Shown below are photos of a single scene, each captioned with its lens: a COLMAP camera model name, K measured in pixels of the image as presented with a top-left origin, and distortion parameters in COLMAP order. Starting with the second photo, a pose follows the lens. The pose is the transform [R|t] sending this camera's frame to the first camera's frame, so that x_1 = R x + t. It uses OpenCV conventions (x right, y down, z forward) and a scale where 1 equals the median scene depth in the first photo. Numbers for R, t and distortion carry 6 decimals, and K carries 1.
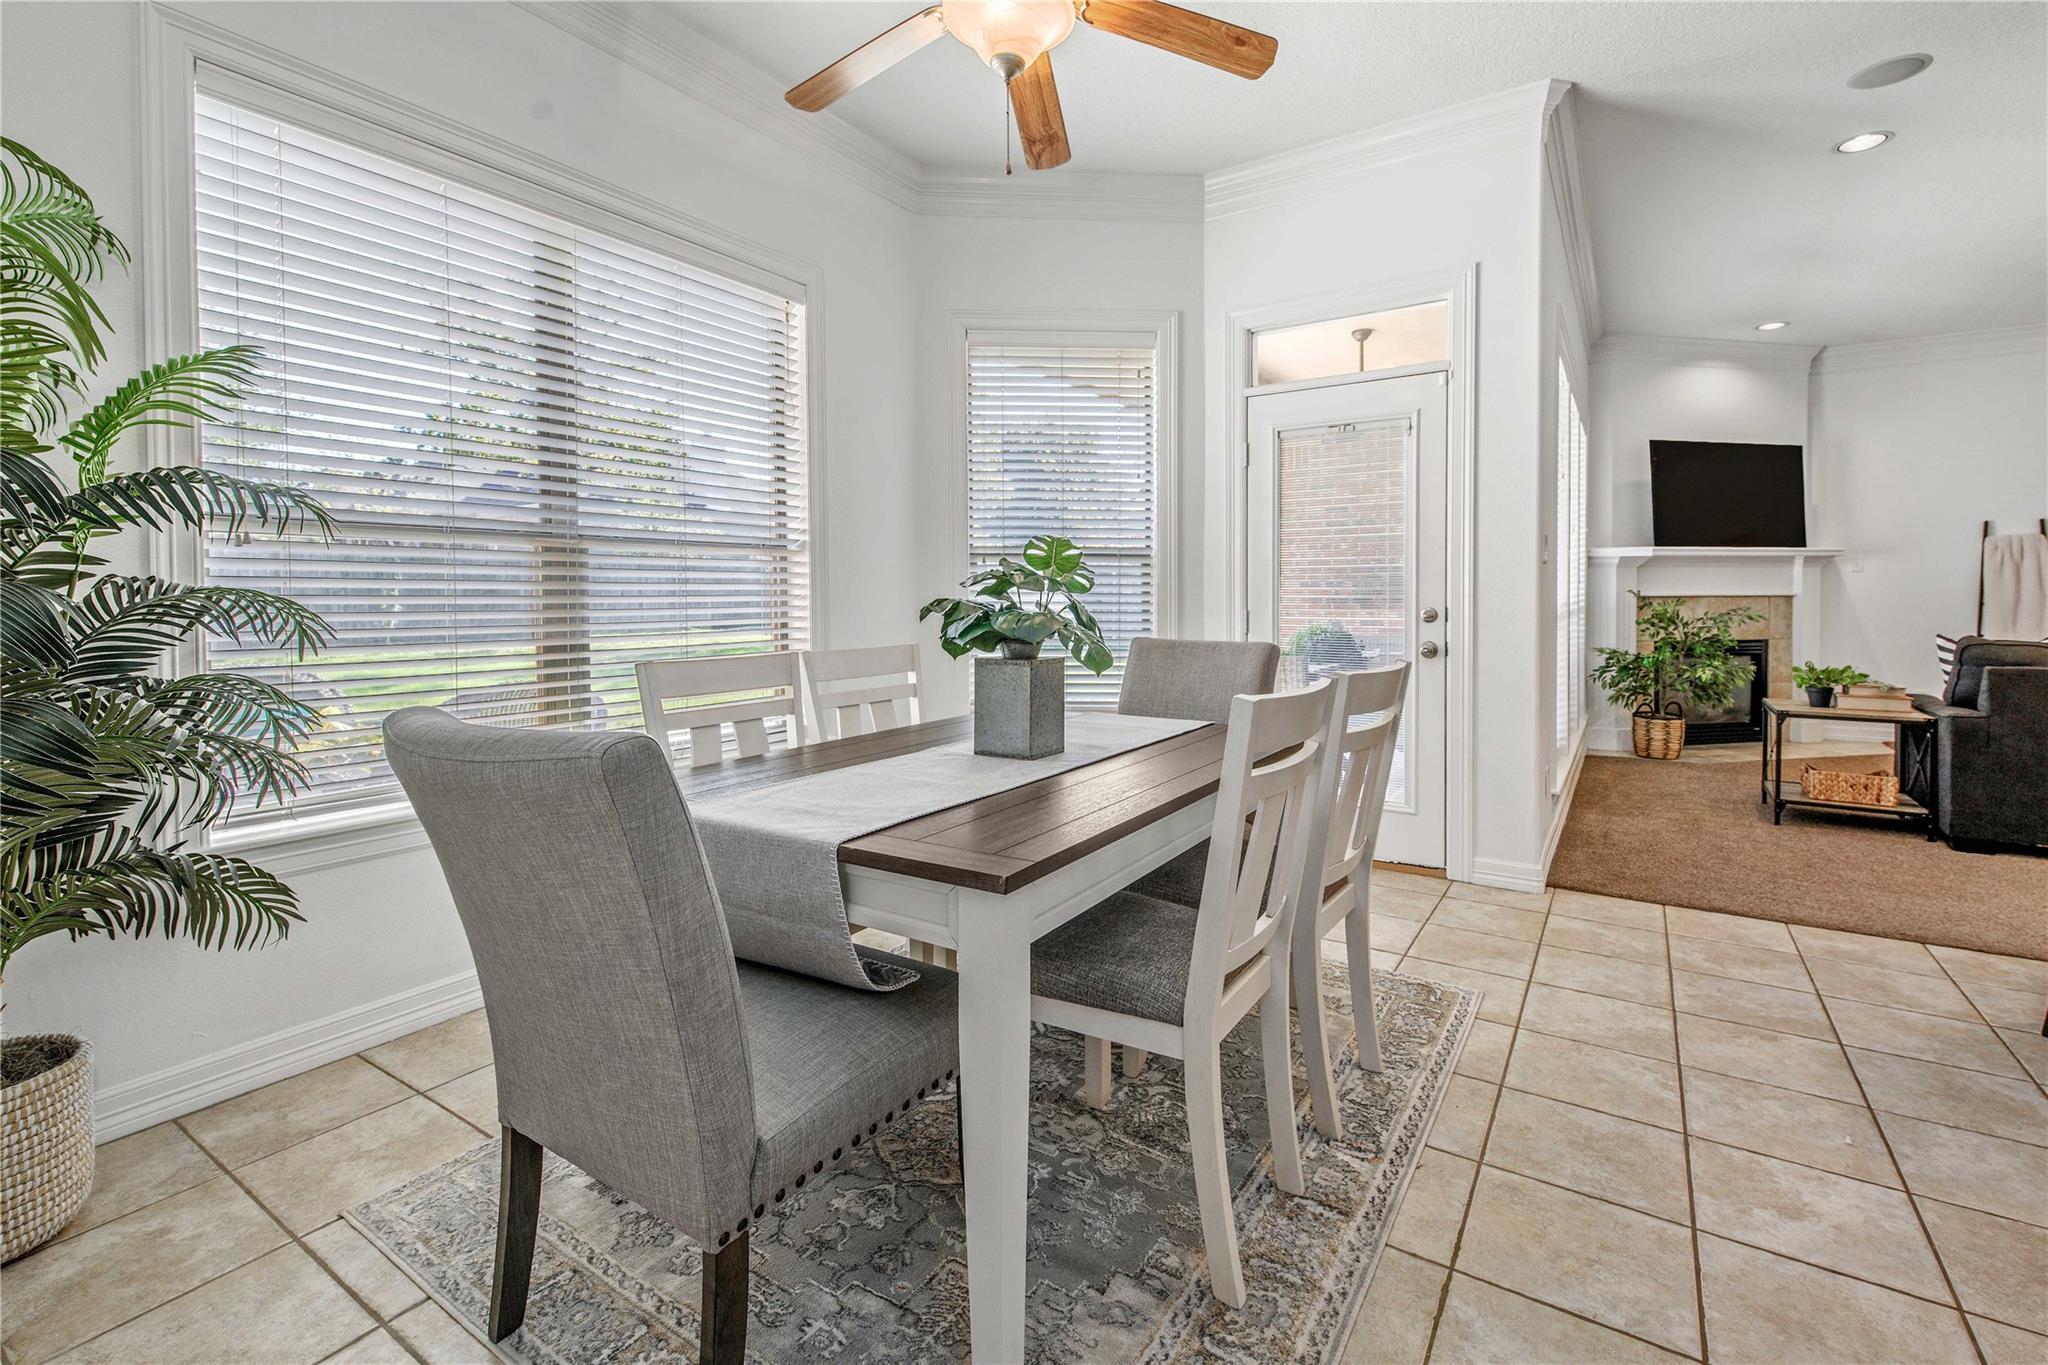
lens RADIAL K [[903.0, 0, 990.5], [0, 903.0, 614.0], [0, 0, 1]] dist [0.012579, -0.006114]
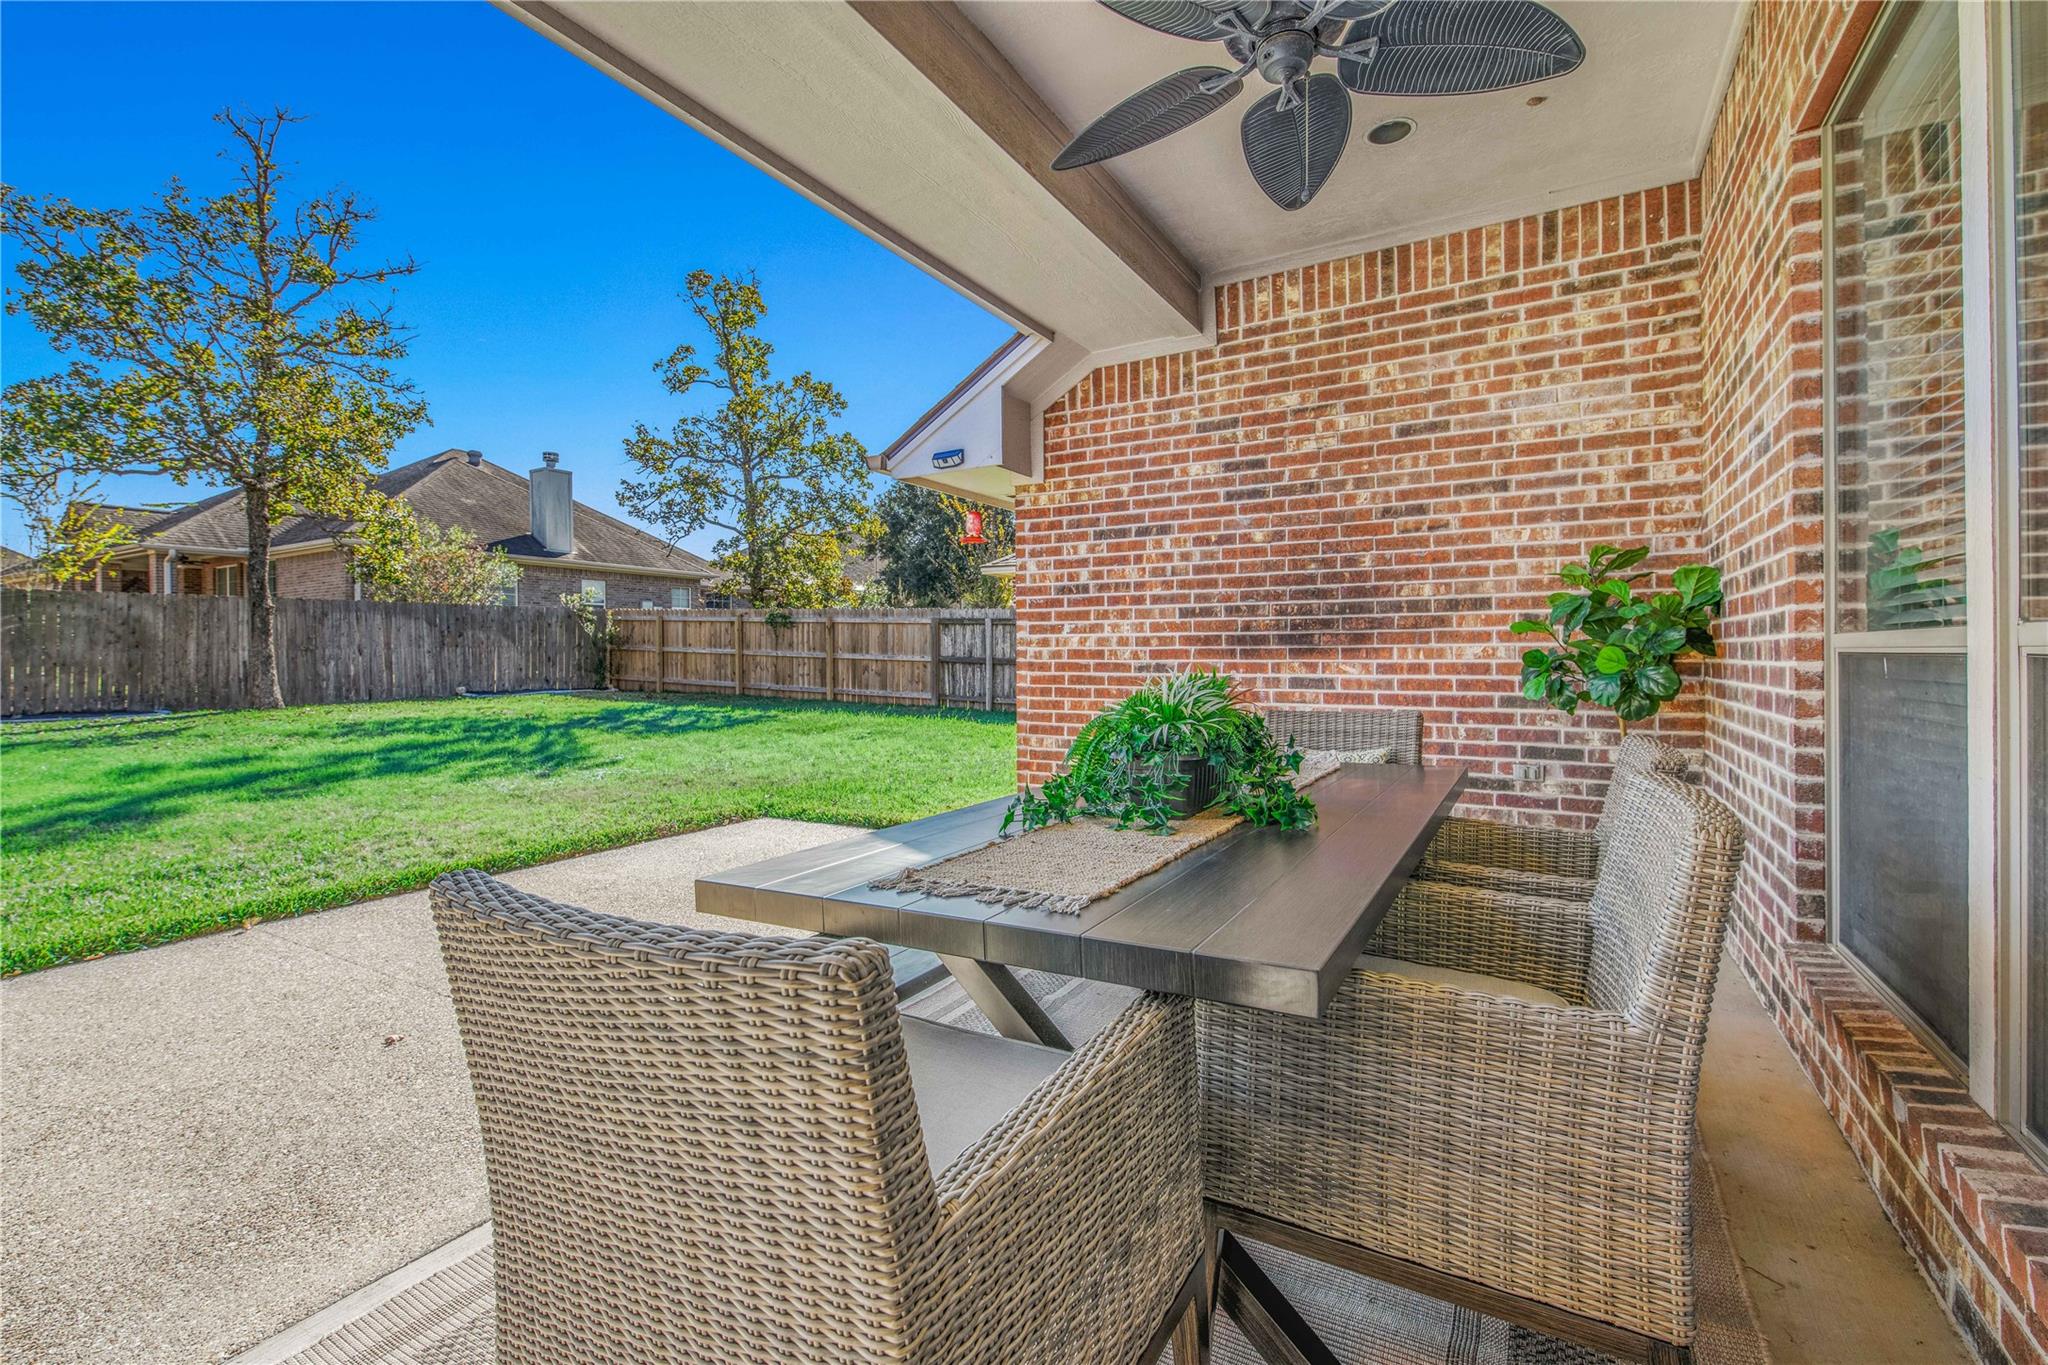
lens RADIAL K [[903.0, 0, 1018.2], [0, 903.0, 665.4], [0, 0, 1]] dist [0.012579, -0.006114]
pose [[0.997365, -0.005412, 0.072351, 0.214043], [0.005934, 0.999958, -0.007005, 0.002075], [-0.072310, 0.007416, 0.997355, 0.490782]]
